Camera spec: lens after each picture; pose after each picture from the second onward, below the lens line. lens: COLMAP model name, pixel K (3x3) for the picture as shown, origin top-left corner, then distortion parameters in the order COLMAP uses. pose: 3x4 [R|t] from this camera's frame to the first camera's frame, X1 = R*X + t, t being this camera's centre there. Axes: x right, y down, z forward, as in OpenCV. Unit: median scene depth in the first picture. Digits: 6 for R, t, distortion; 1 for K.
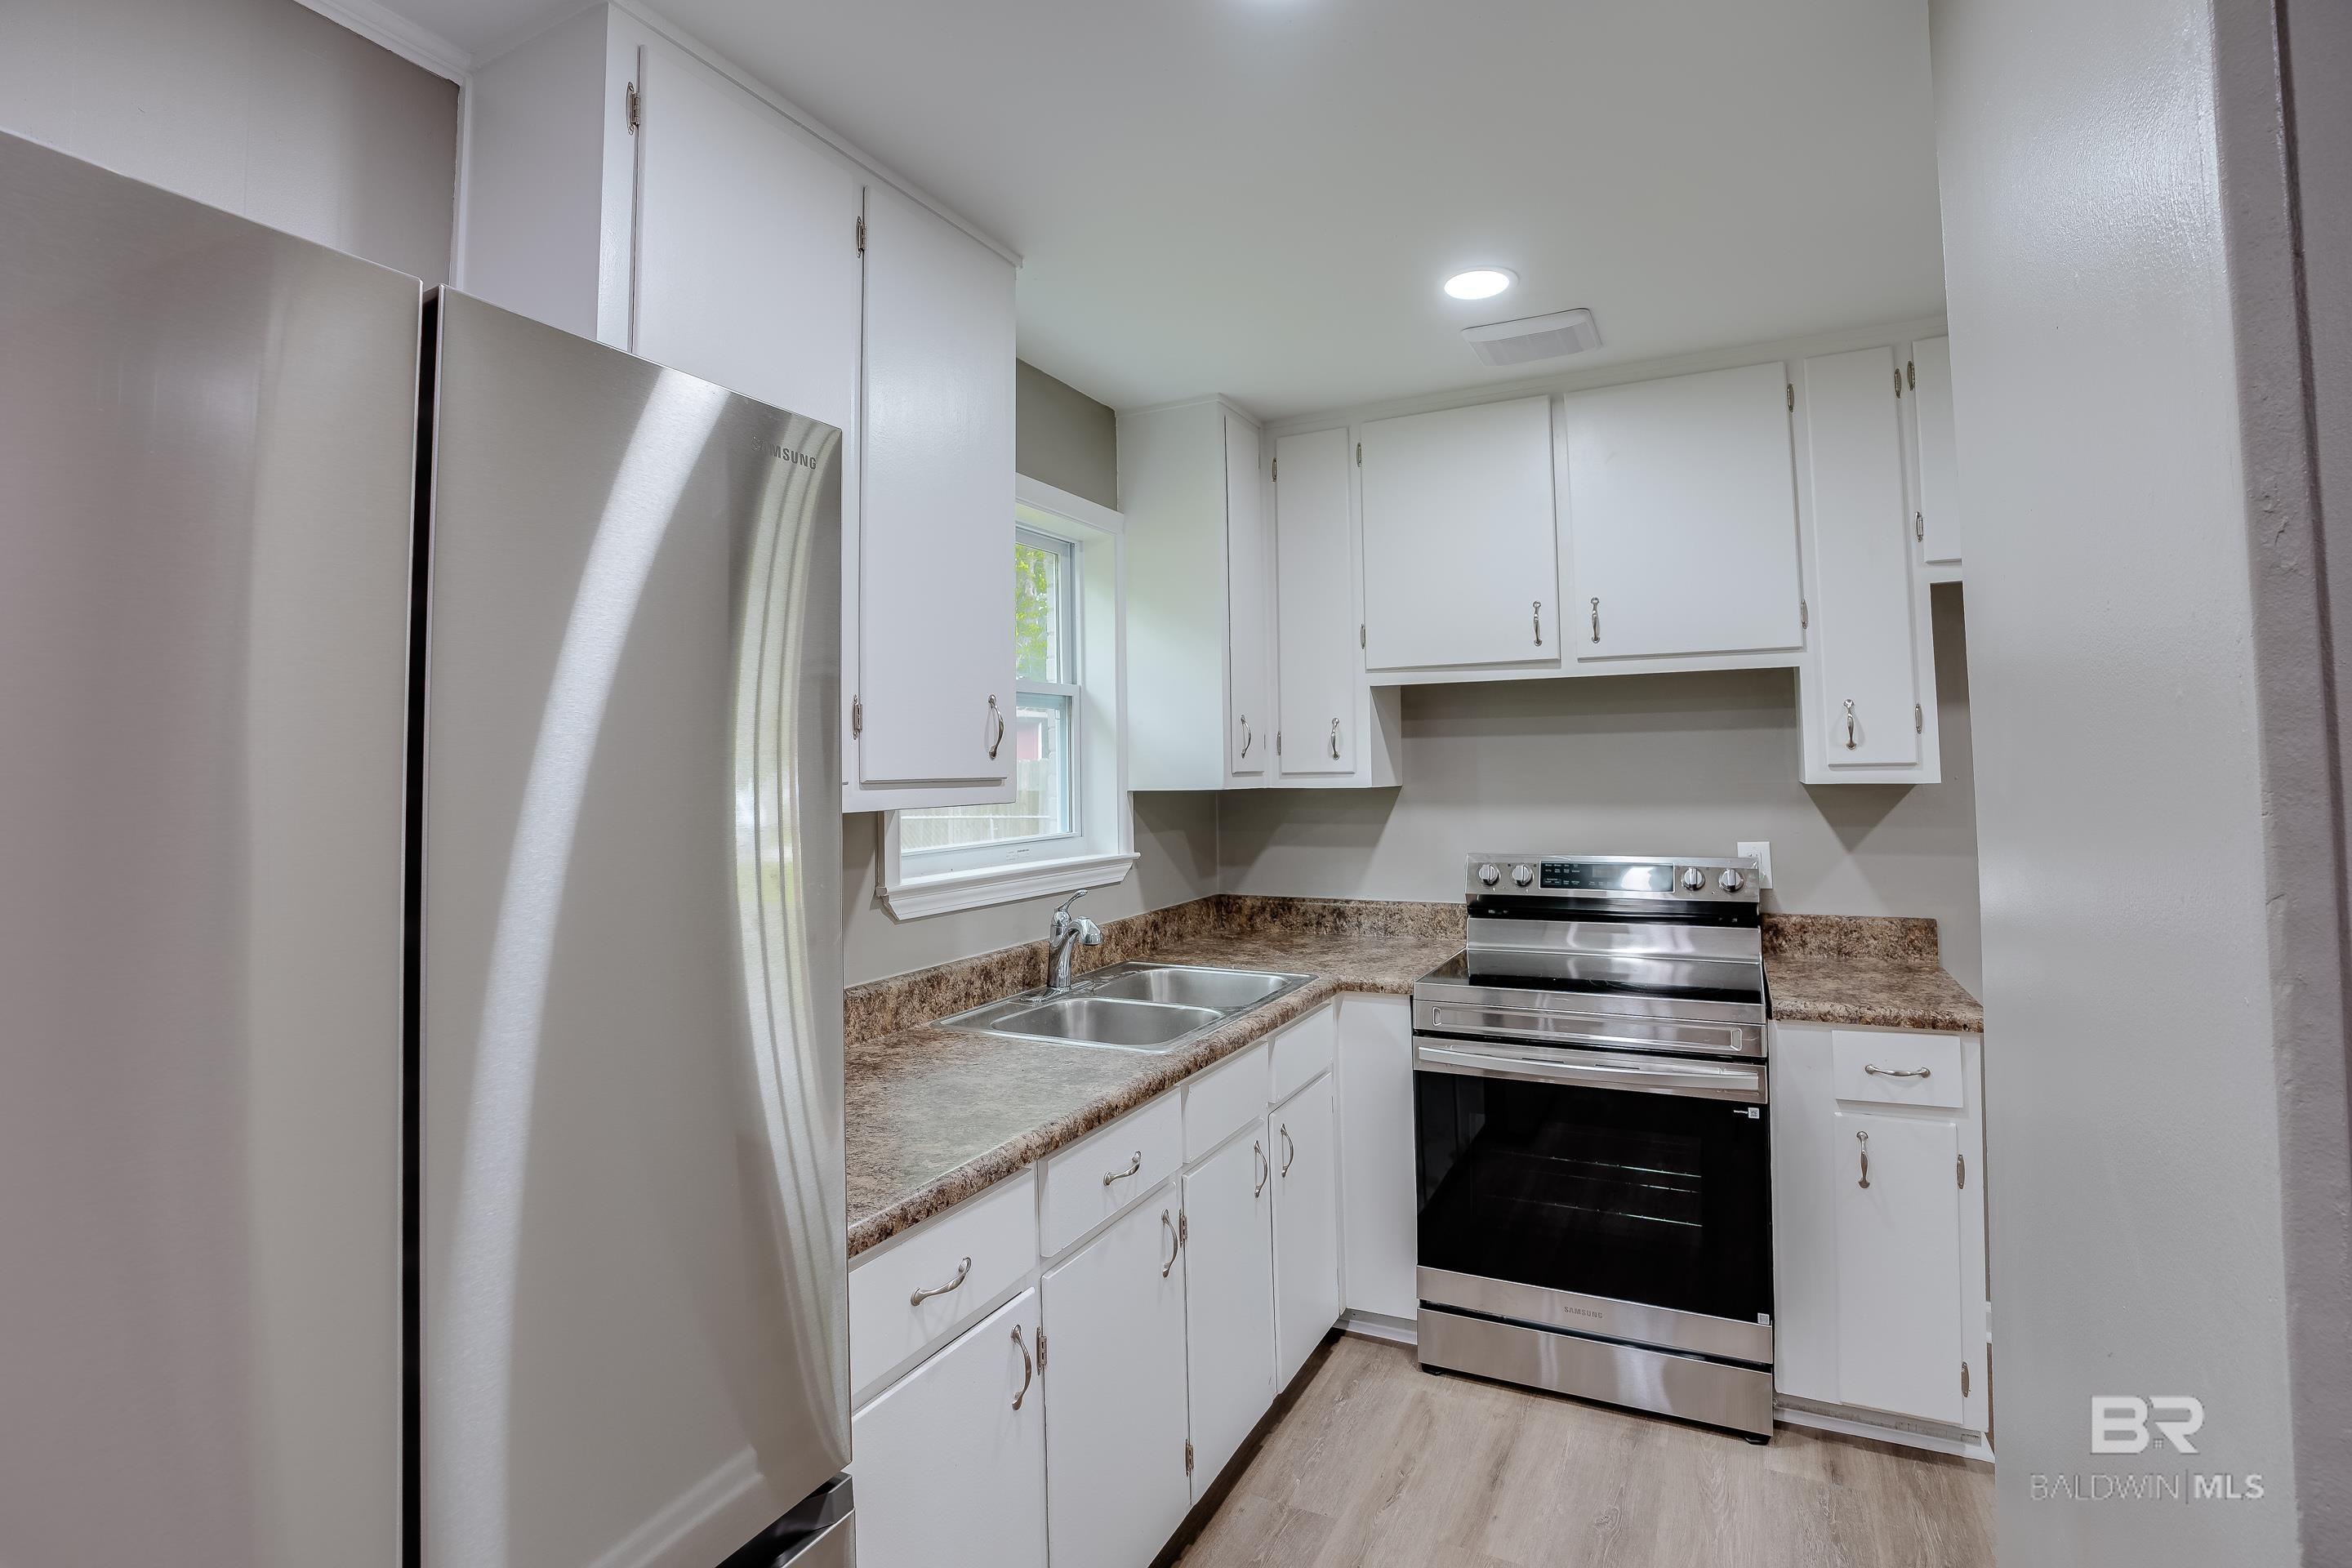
lens RADIAL K [[1113.0, 0, 1183.7], [0, 1113.0, 694.8], [0, 0, 1]] dist [-0.070350, 0.027441]
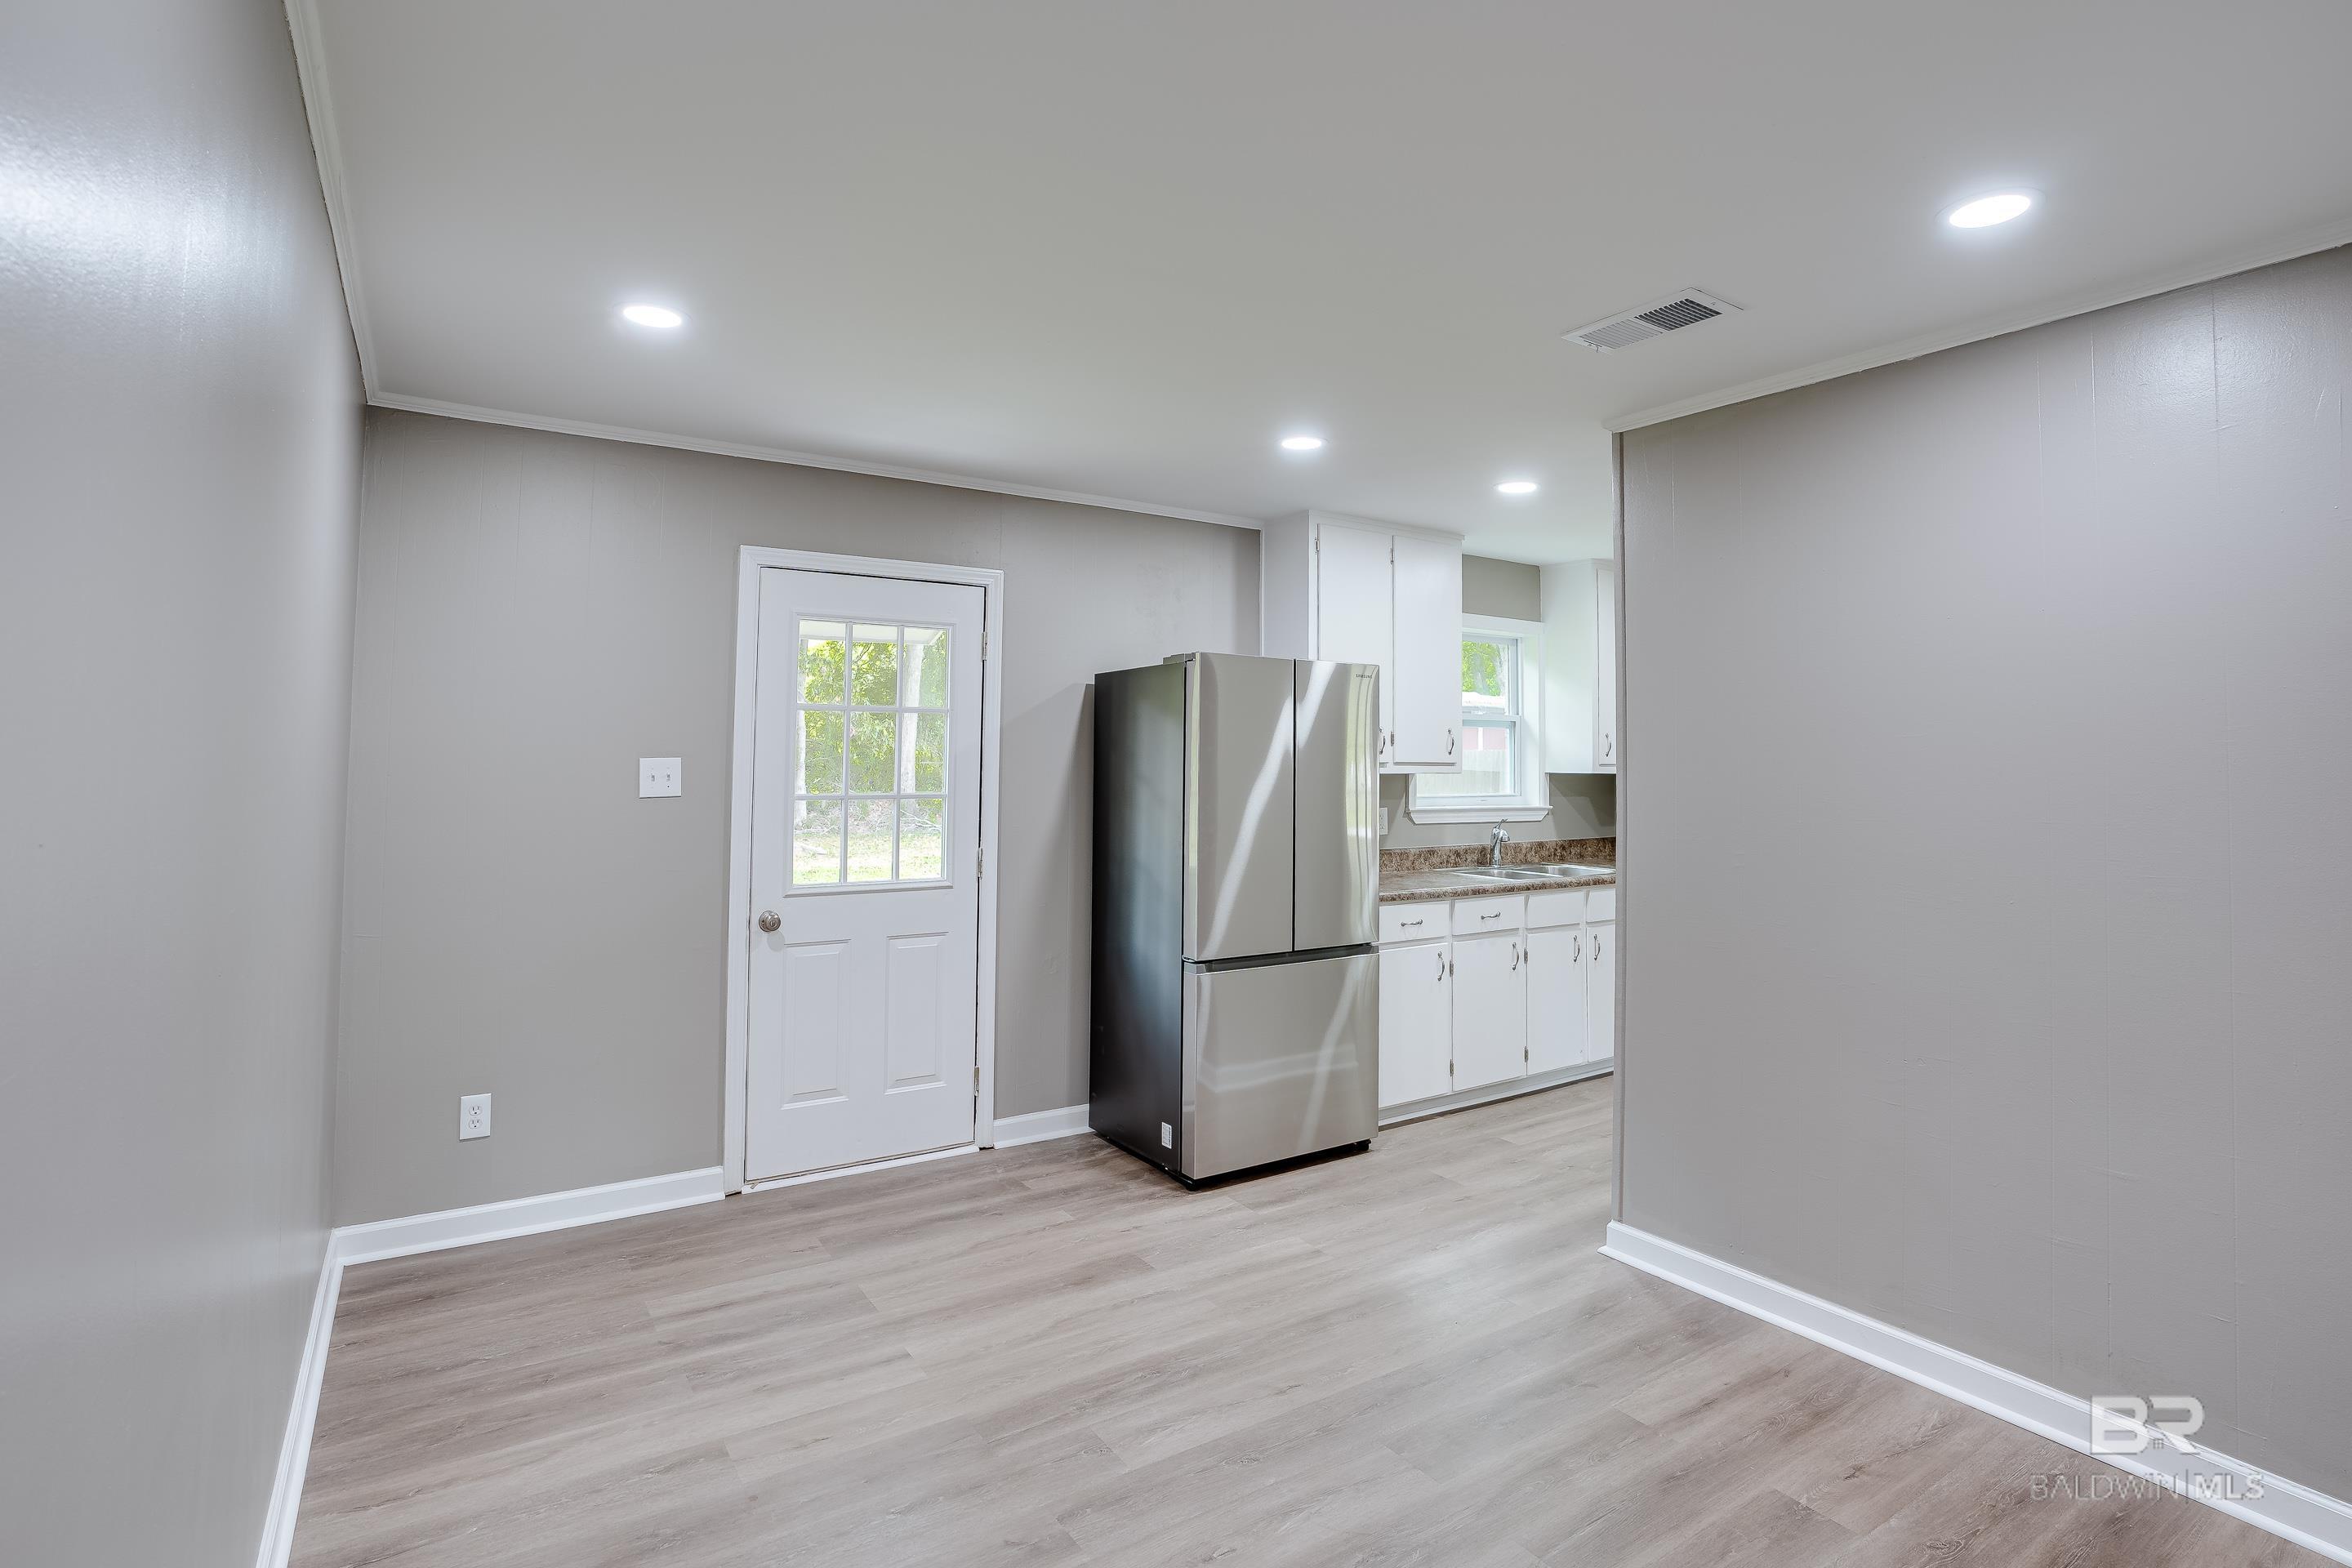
lens RADIAL K [[1137.3, 0, 1222.4], [0, 1137.3, 731.9], [0, 0, 1]] dist [-0.001412, 0.032500]
pose [[0.884064, 0.011828, -0.467215, 0.420573], [0.007935, 0.999156, 0.040310, -0.073676], [0.467298, -0.039344, 0.883224, -1.089857]]
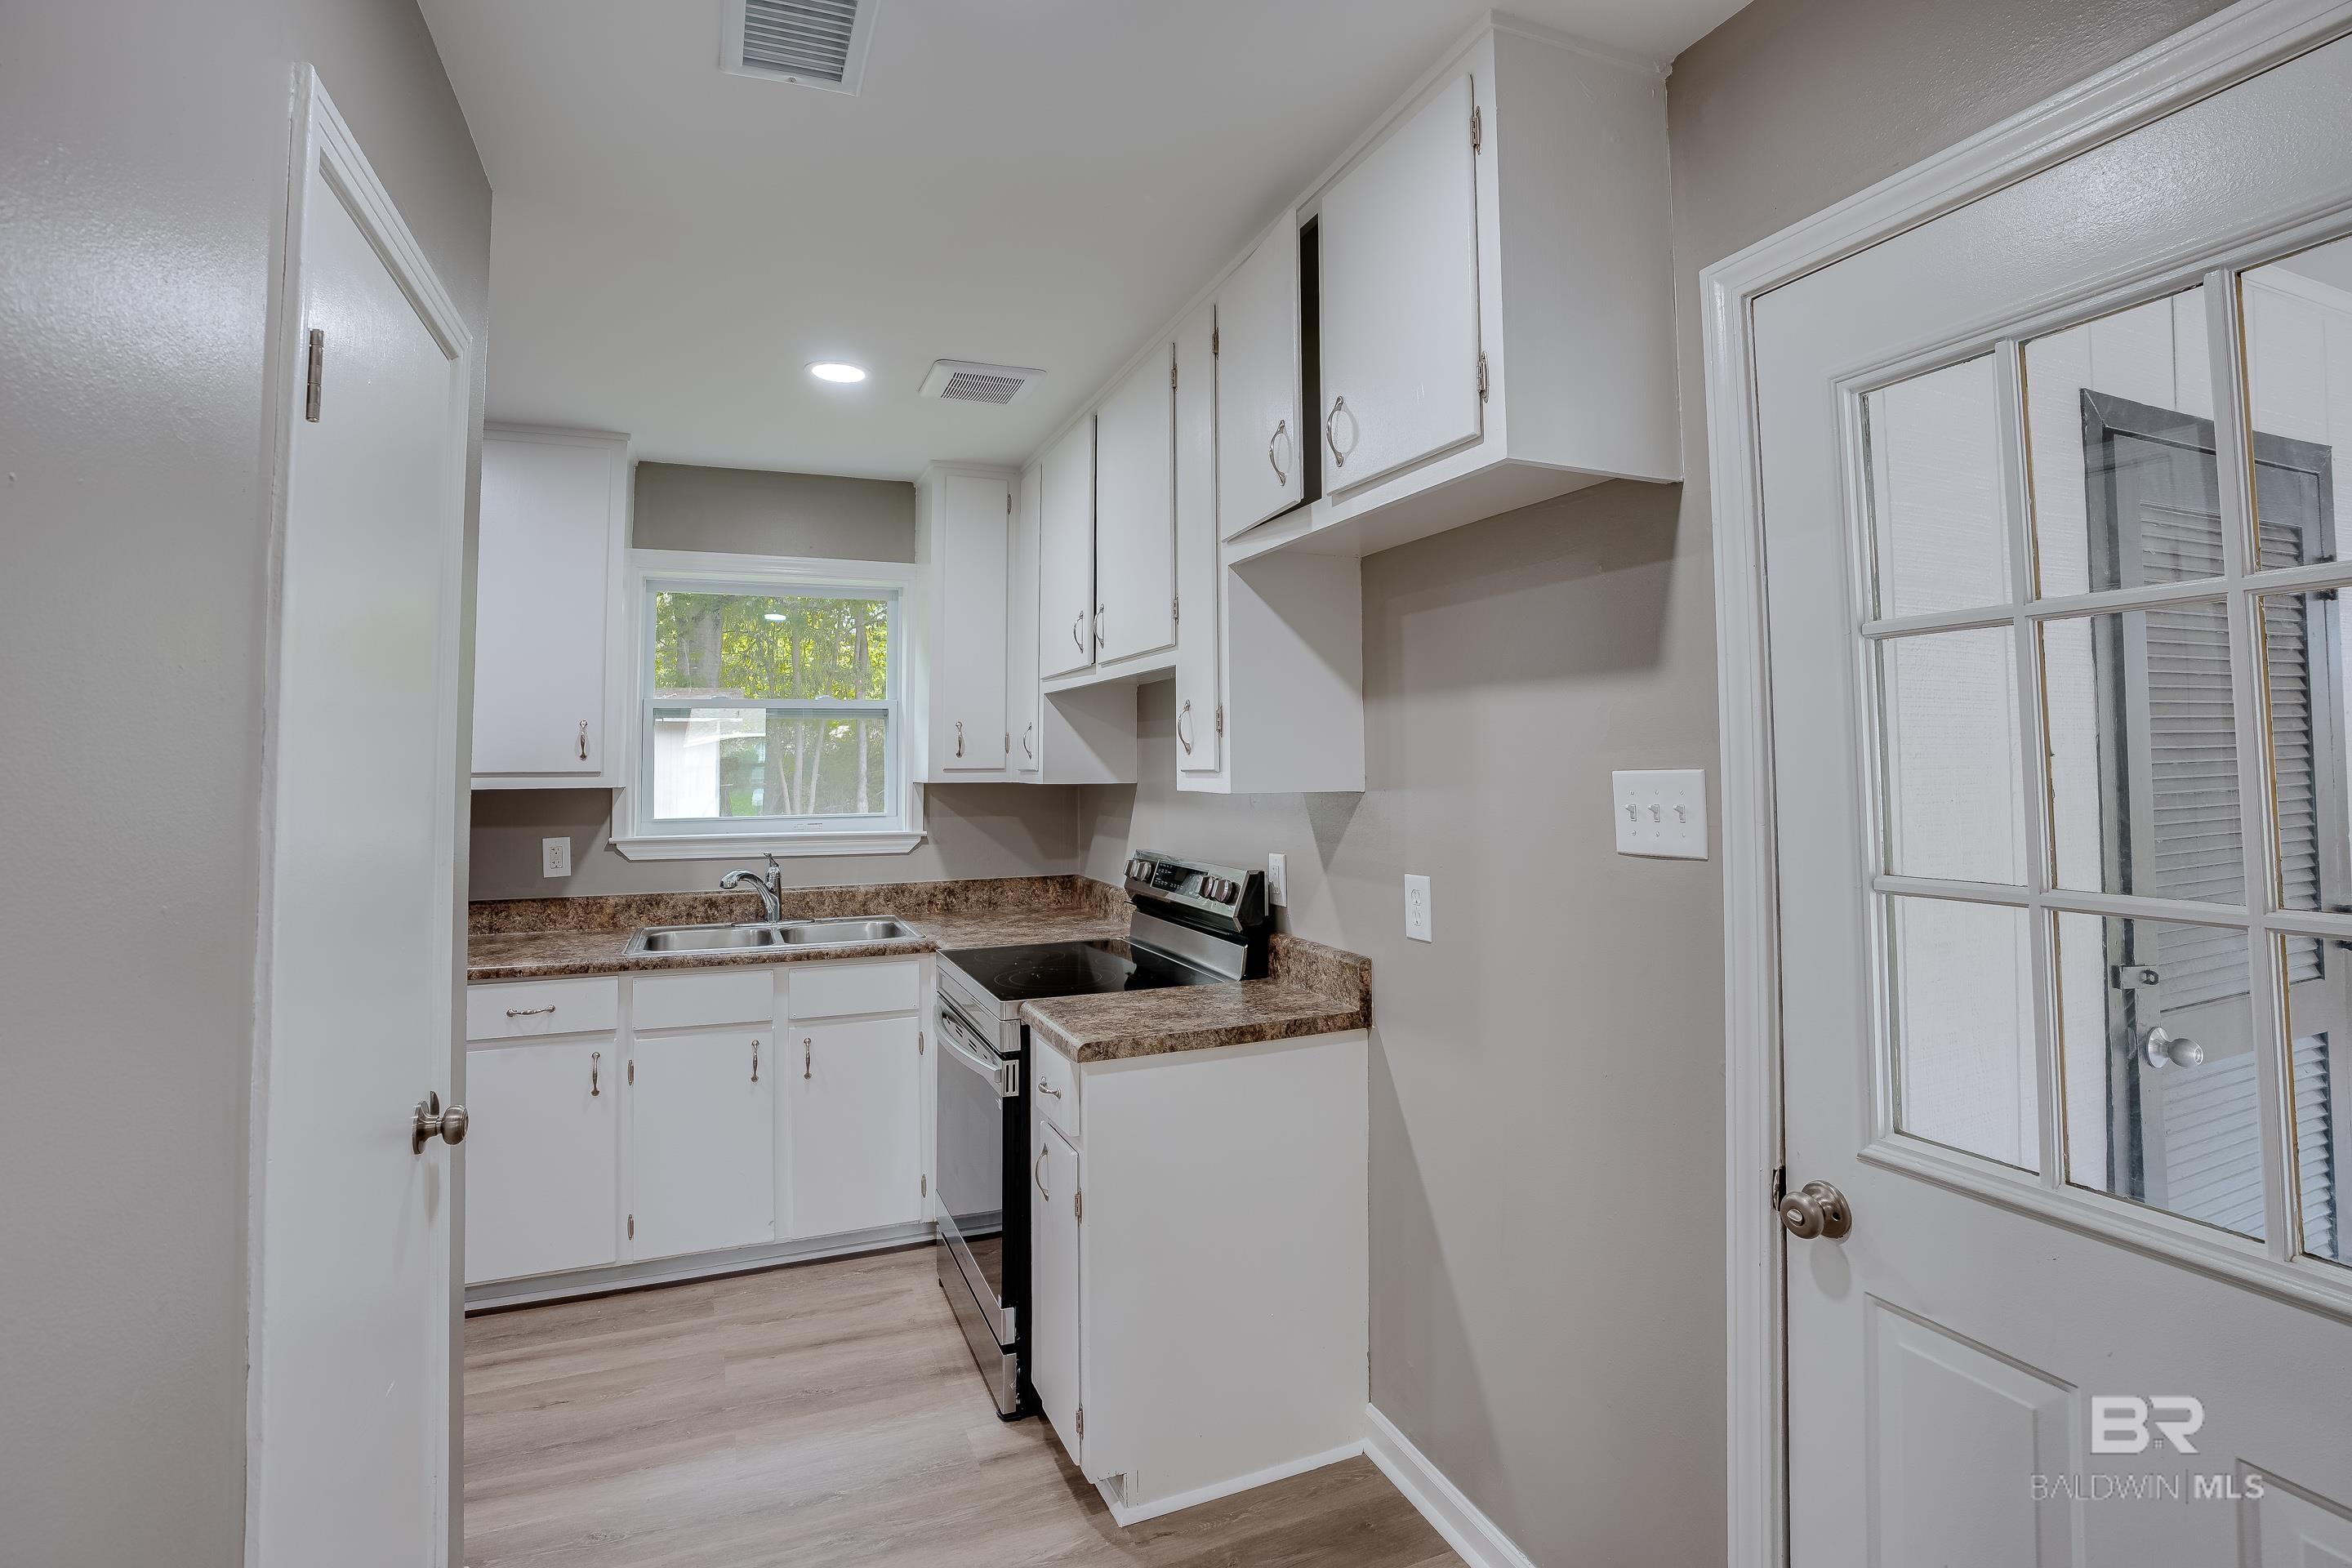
lens RADIAL K [[1113.0, 0, 1183.7], [0, 1113.0, 694.8], [0, 0, 1]] dist [-0.070350, 0.027441]
pose [[0.762850, -0.031895, -0.645788, 1.170676], [0.039670, 0.999210, -0.002490, 0.002811], [0.645357, -0.023719, 0.763512, 0.275369]]
